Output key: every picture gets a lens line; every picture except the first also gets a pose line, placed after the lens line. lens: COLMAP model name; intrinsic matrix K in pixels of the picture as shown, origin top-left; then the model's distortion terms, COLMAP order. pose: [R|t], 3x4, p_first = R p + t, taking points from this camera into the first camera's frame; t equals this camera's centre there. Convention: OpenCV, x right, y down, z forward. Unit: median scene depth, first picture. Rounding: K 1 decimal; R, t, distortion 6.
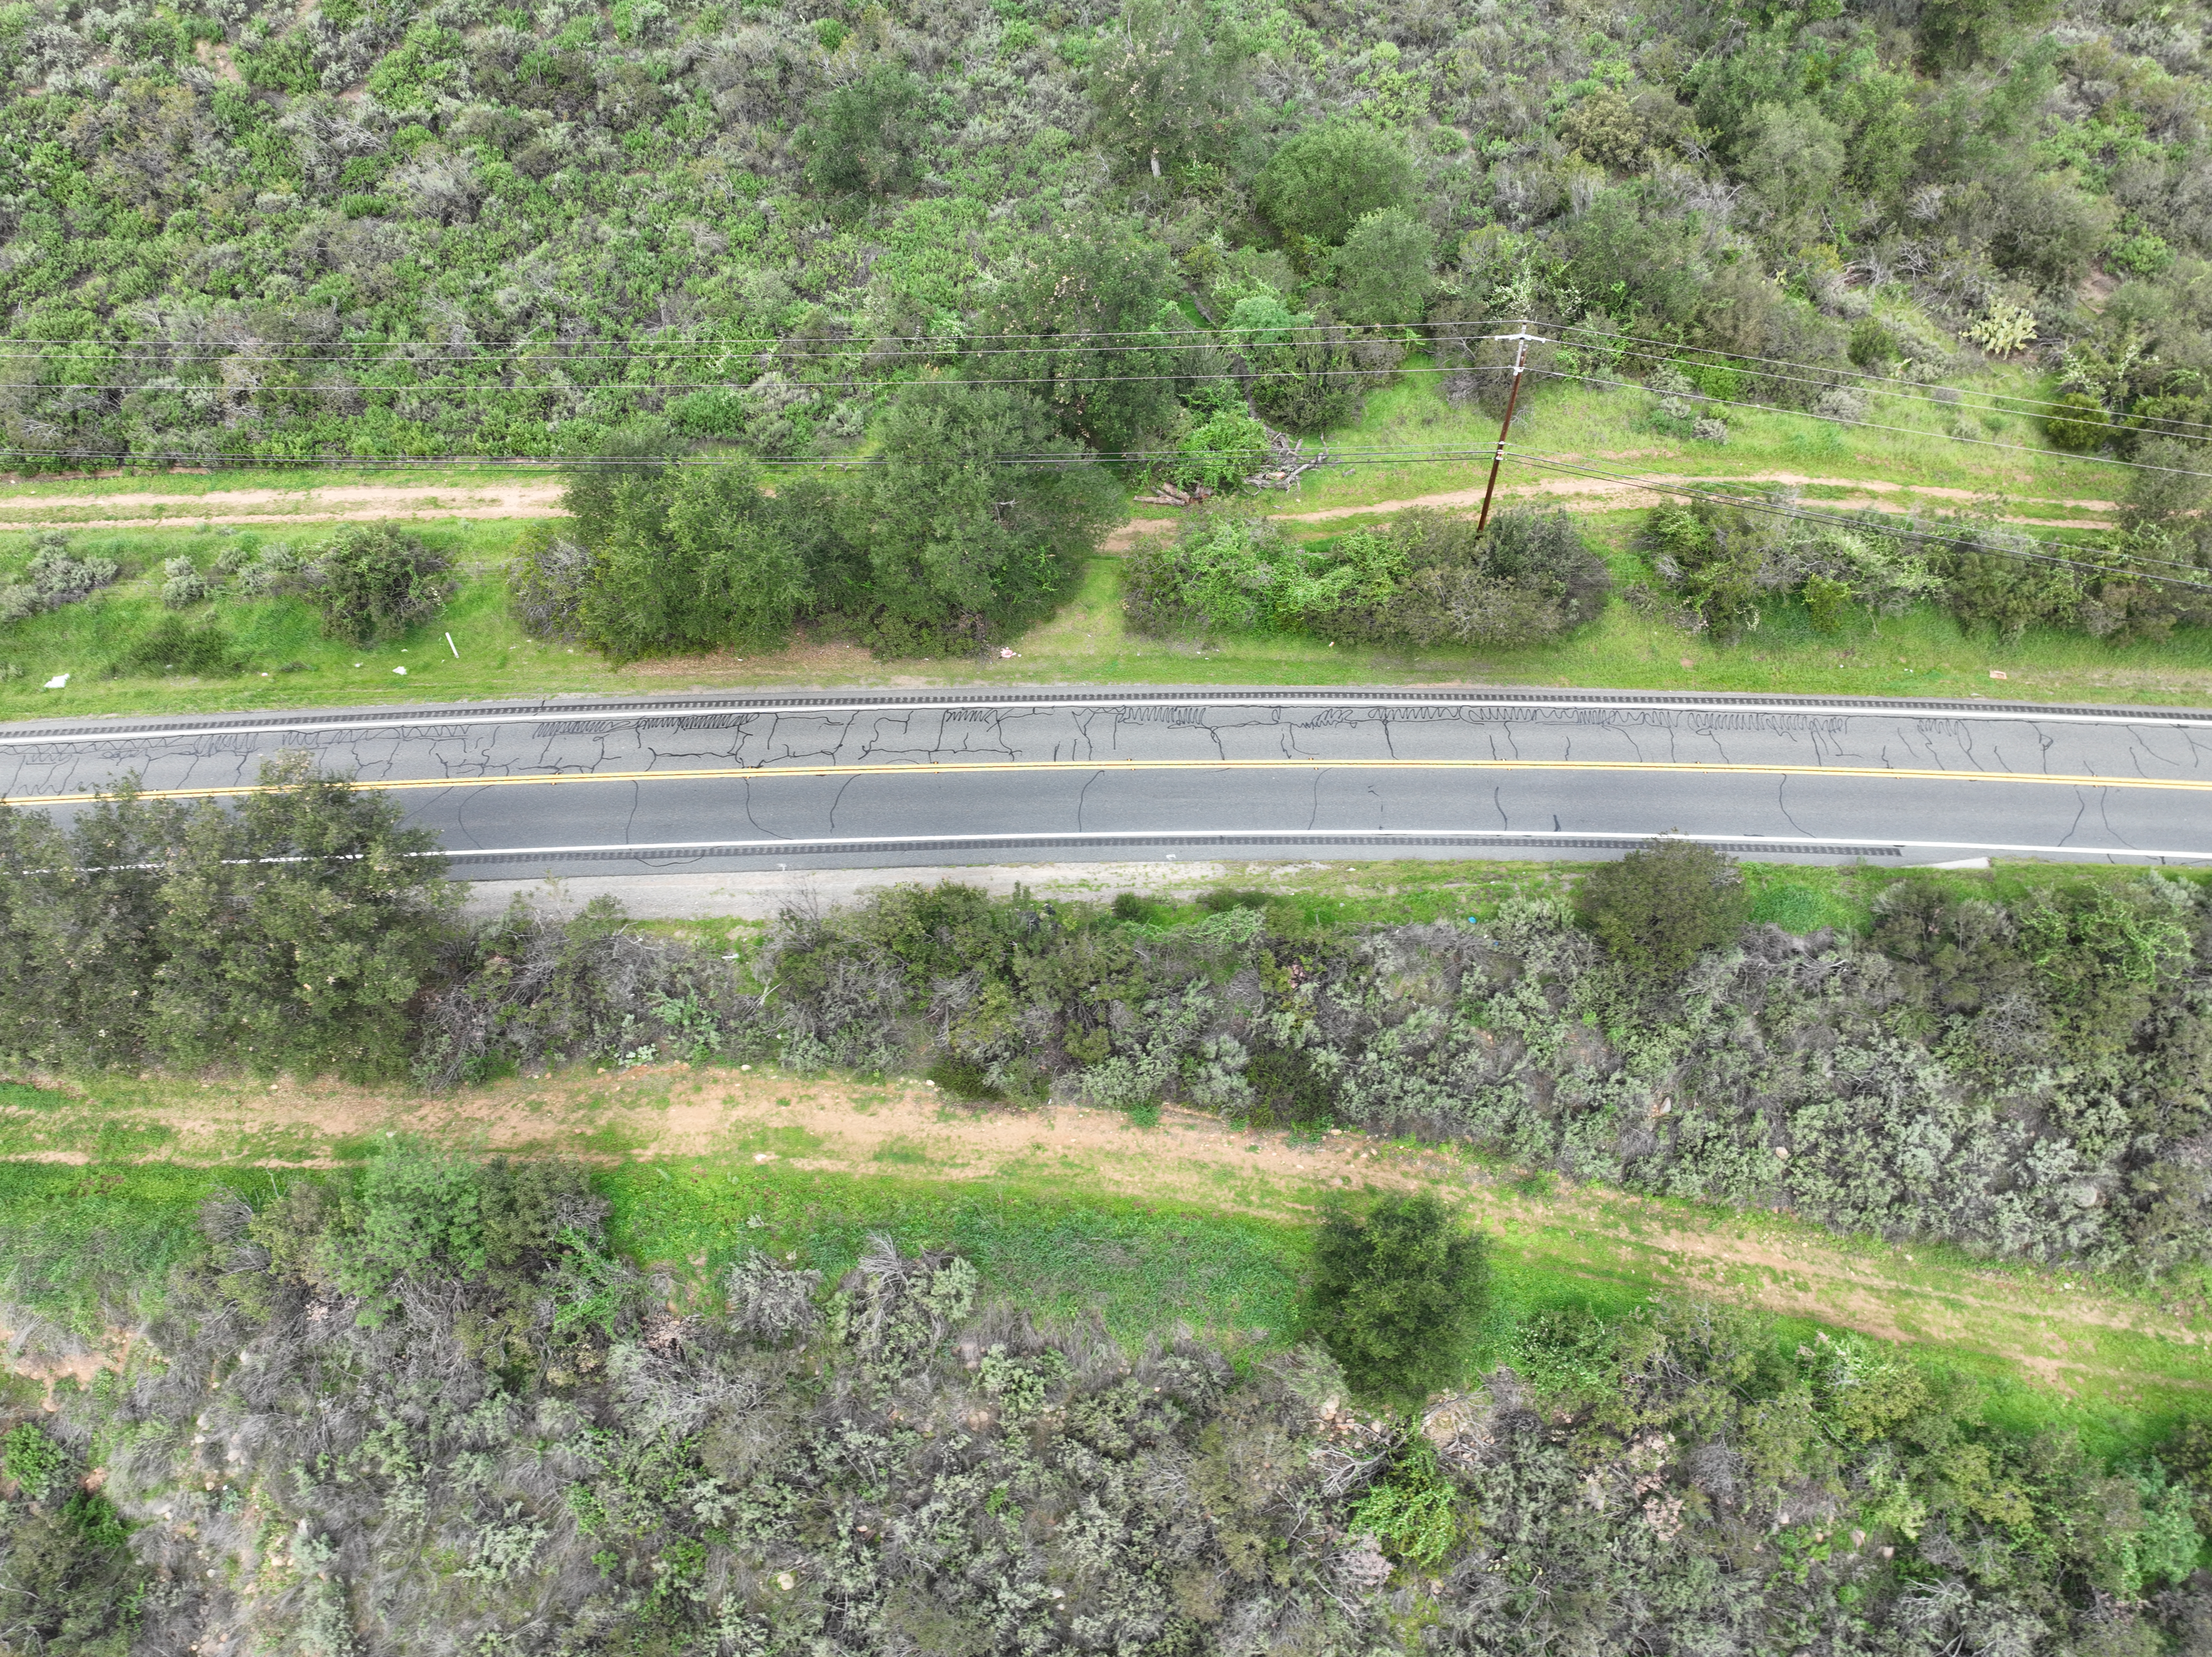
lens RADIAL K [[1551.6, 0, 1109.5], [0, 1551.6, 821.1], [0, 0, 1]] dist [-0.000103, 0.017865]
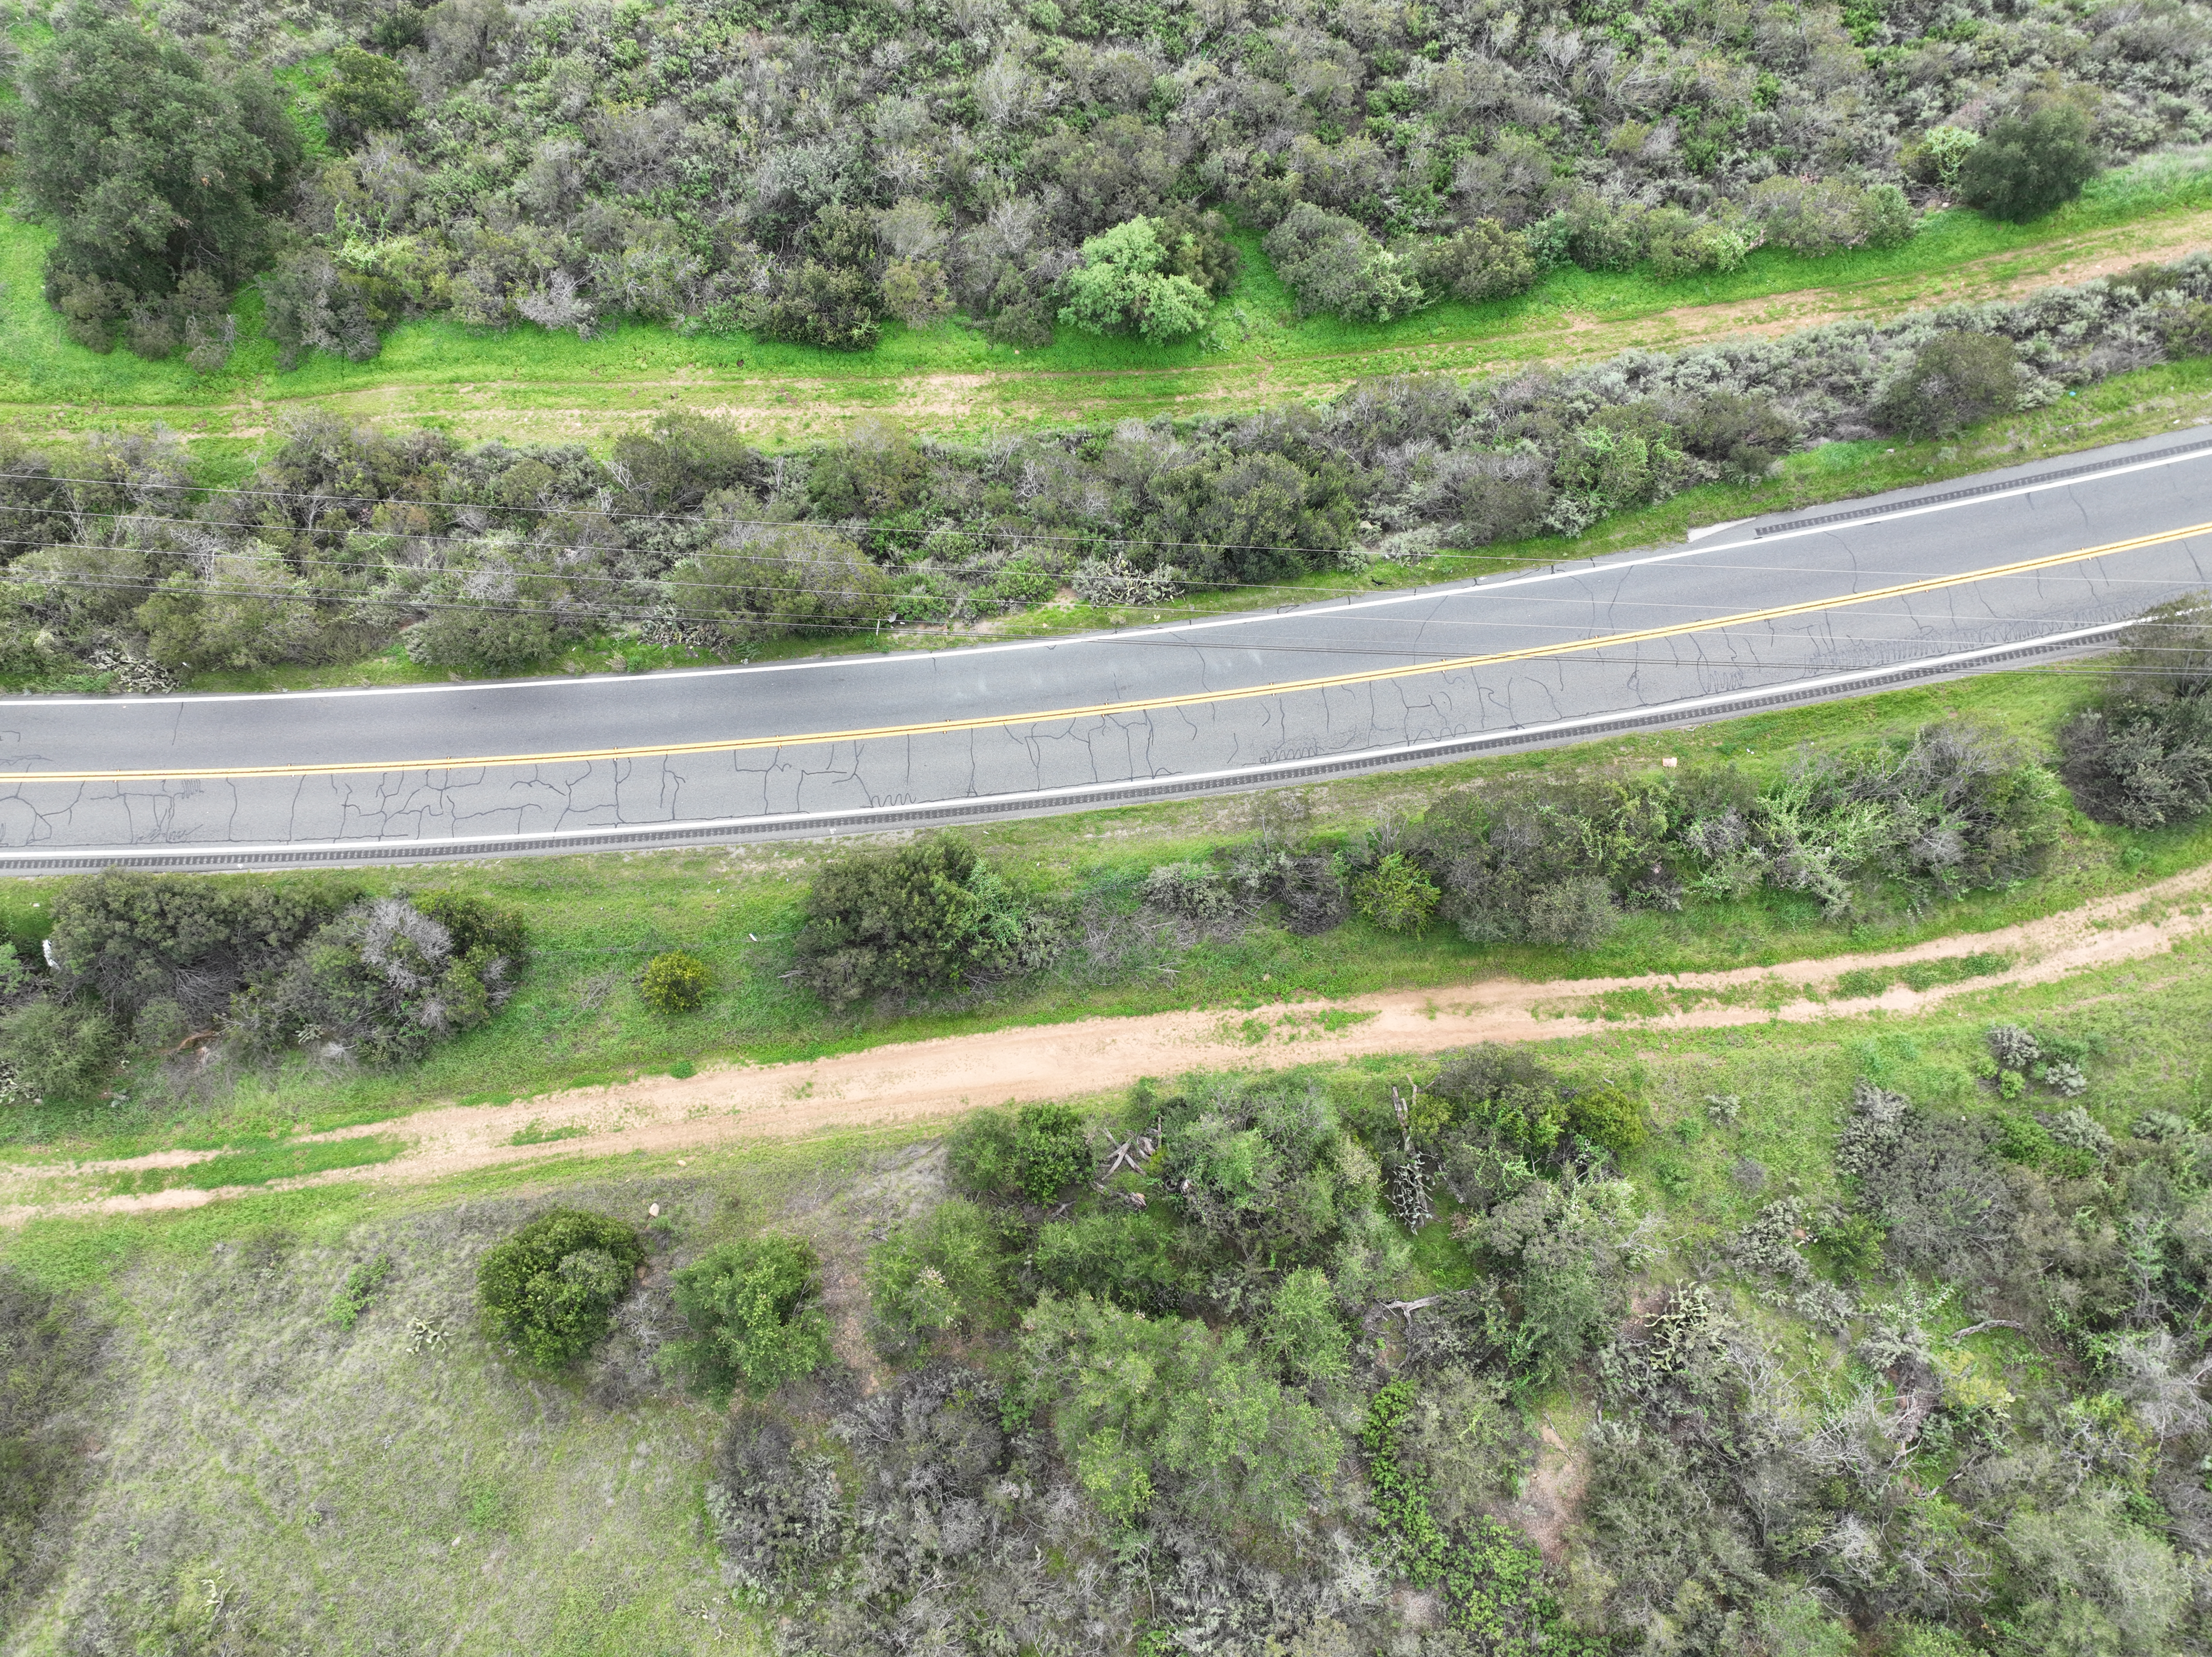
lens RADIAL K [[1535.7, 0, 1106.0], [0, 1535.7, 828.5], [0, 0, 1]] dist [-0.003544, 0.019633]
pose [[-0.977087, 0.209552, -0.037267, 1.045420], [-0.132343, -0.461036, 0.877457, -1.031985], [0.166691, 0.862284, 0.478205, 0.497523]]
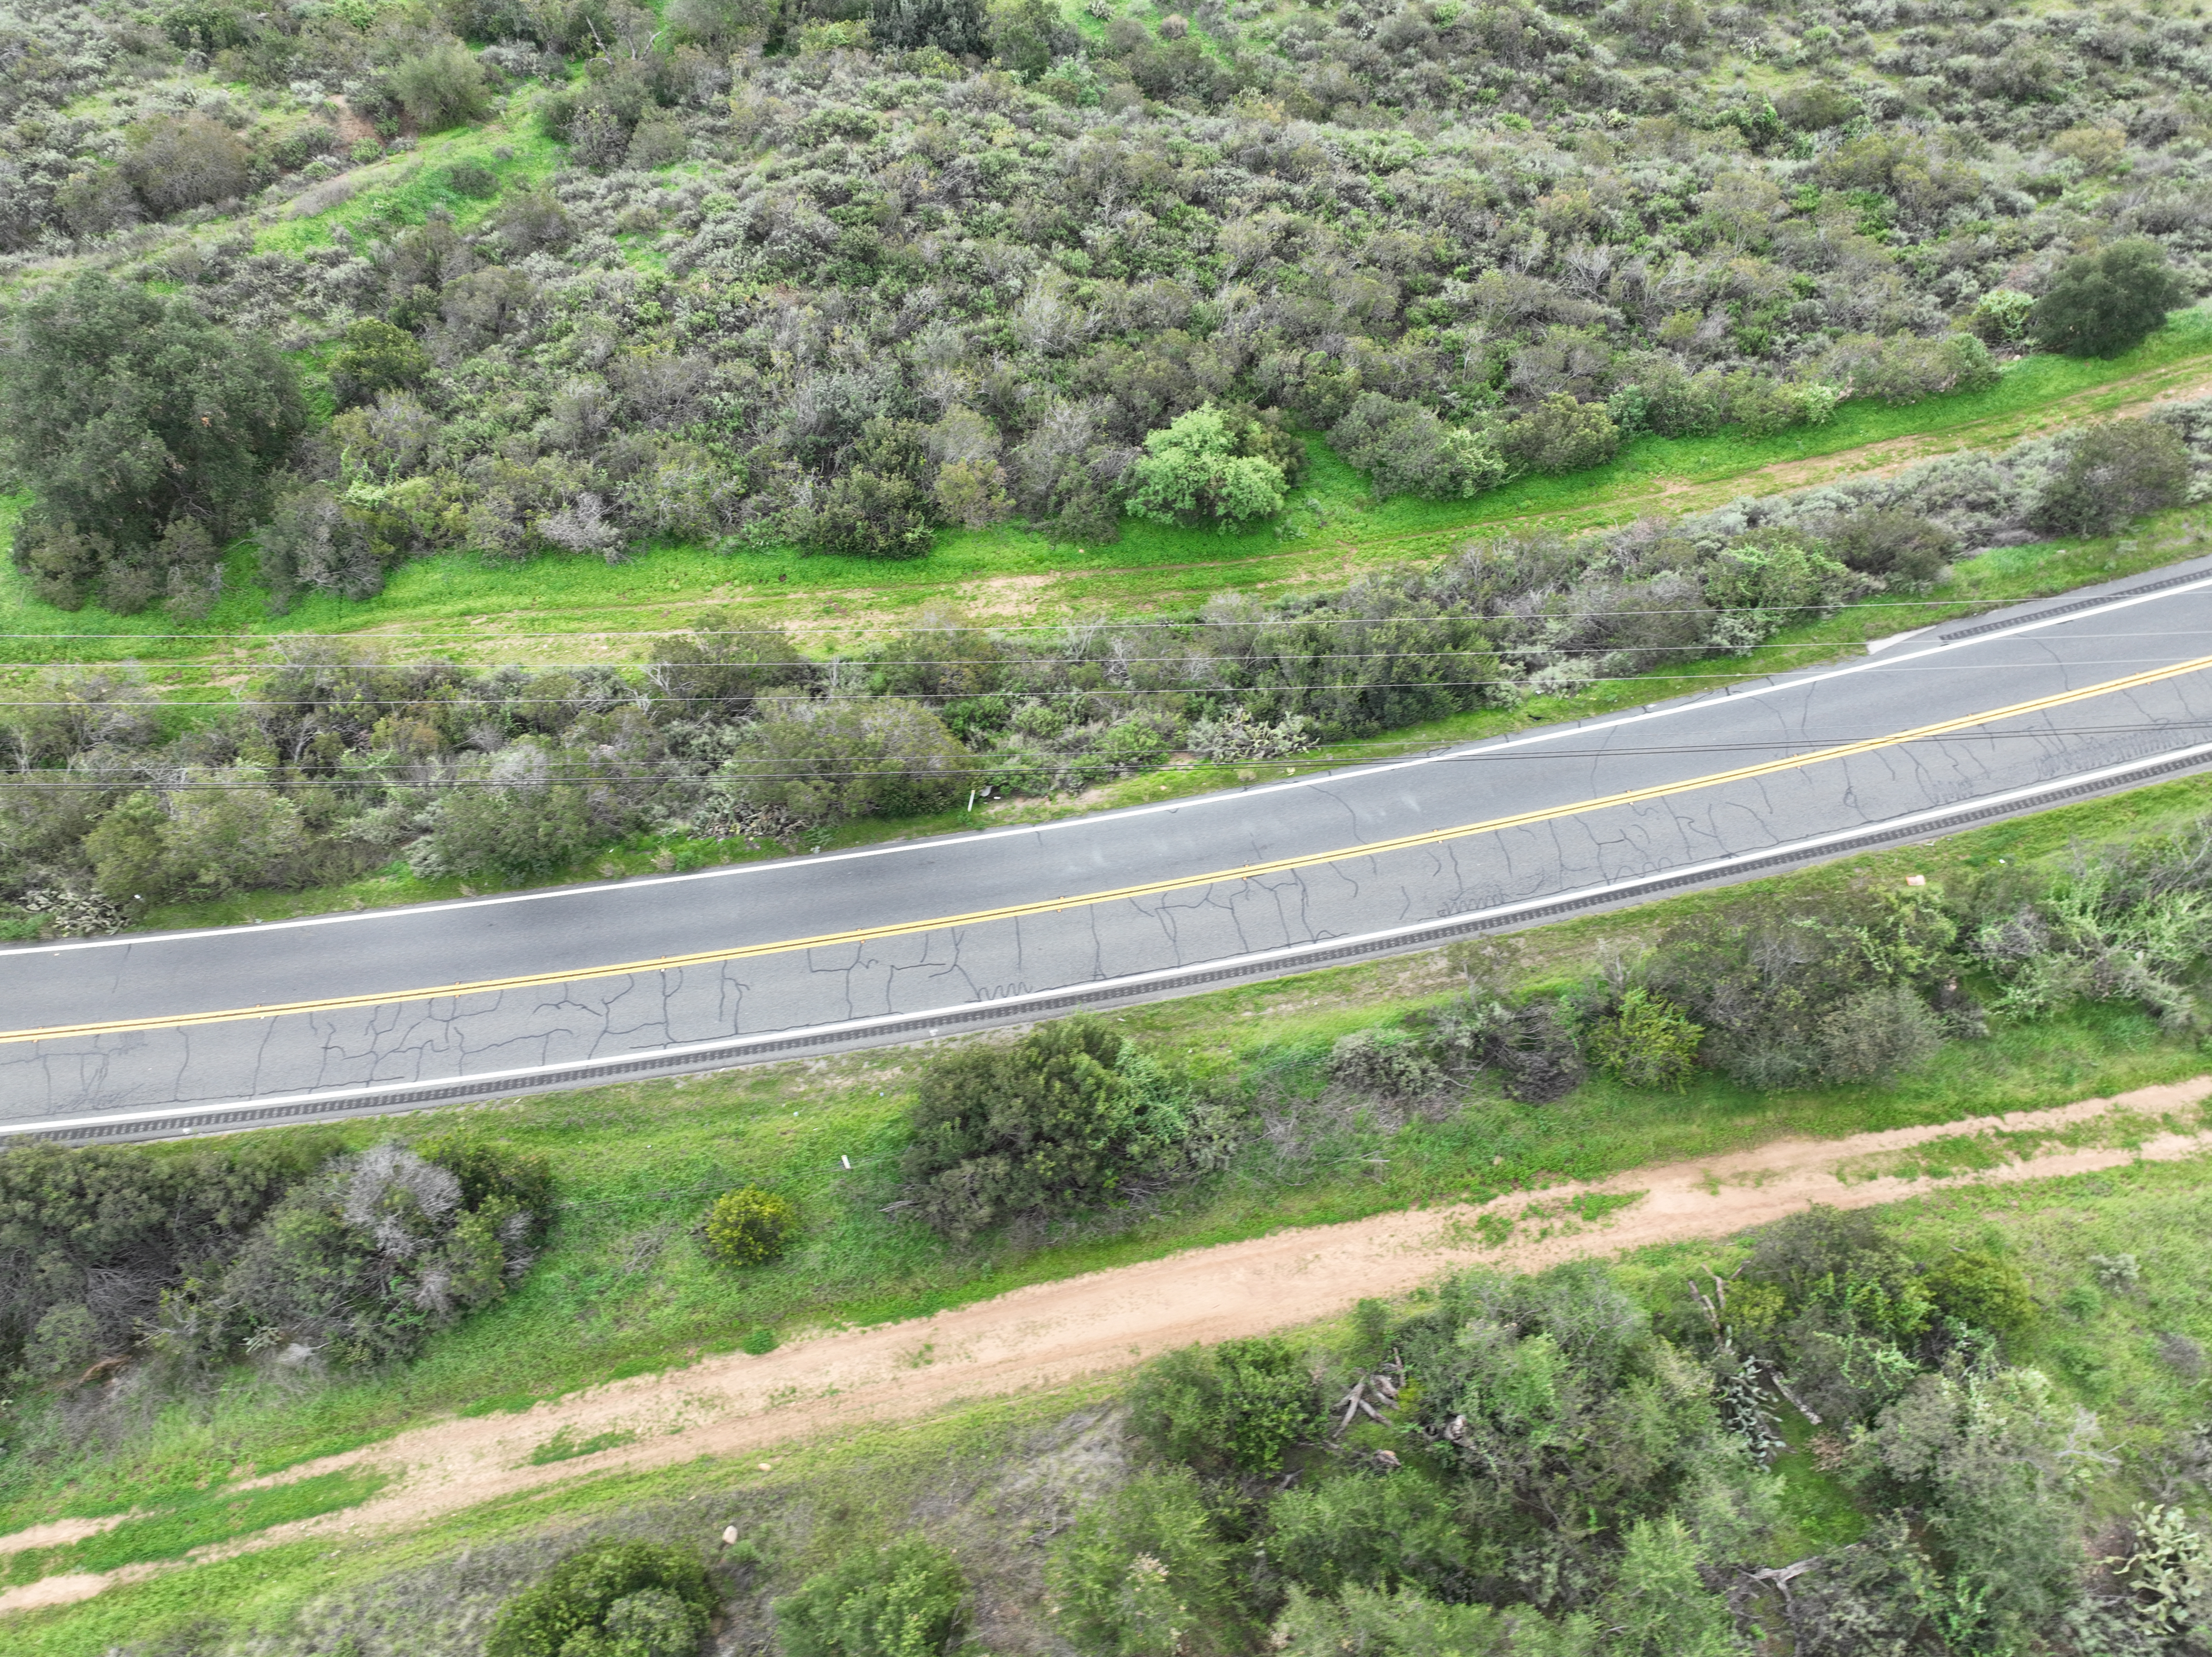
lens RADIAL K [[1548.6, 0, 1112.3], [0, 1548.6, 826.0], [0, 0, 1]] dist [-0.004979, 0.020623]
pose [[-0.957253, 0.255009, -0.136520, 1.189744], [-0.190014, -0.198533, 0.961498, -0.907547], [0.218087, 0.946338, 0.238502, 0.685962]]
